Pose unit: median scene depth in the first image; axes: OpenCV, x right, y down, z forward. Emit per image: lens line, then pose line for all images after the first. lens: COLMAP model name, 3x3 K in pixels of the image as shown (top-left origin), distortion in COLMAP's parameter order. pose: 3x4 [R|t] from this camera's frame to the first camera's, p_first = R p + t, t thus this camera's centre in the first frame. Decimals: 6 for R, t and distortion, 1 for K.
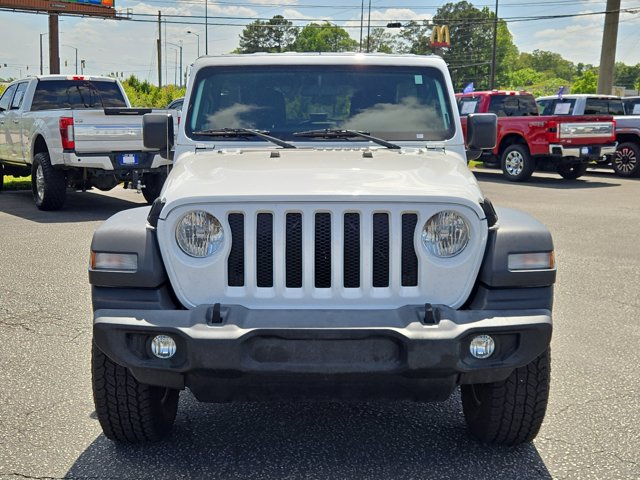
lens RADIAL K [[865.4, 0, 322.6], [0, 865.4, 238.7], [0, 0, 1]] dist [0.072494, 0.000000]
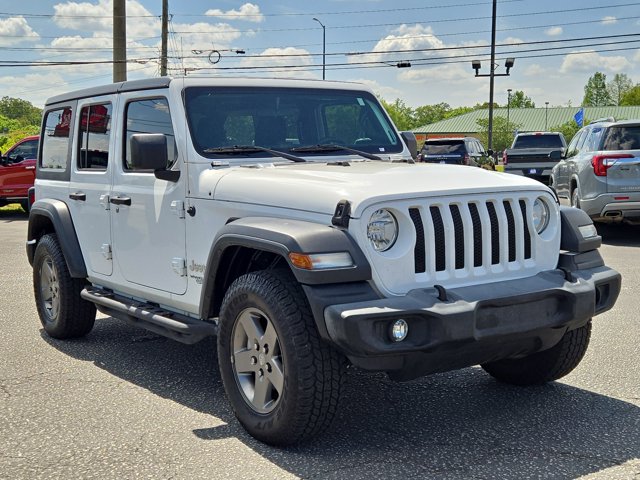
lens RADIAL K [[865.4, 0, 313.9], [0, 865.4, 241.0], [0, 0, 1]] dist [0.072494, 0.000000]
pose [[0.828347, -0.079050, 0.554610, -0.838456], [0.107609, 0.994011, -0.019043, 0.020677], [-0.549783, 0.075456, 0.831892, 0.134603]]
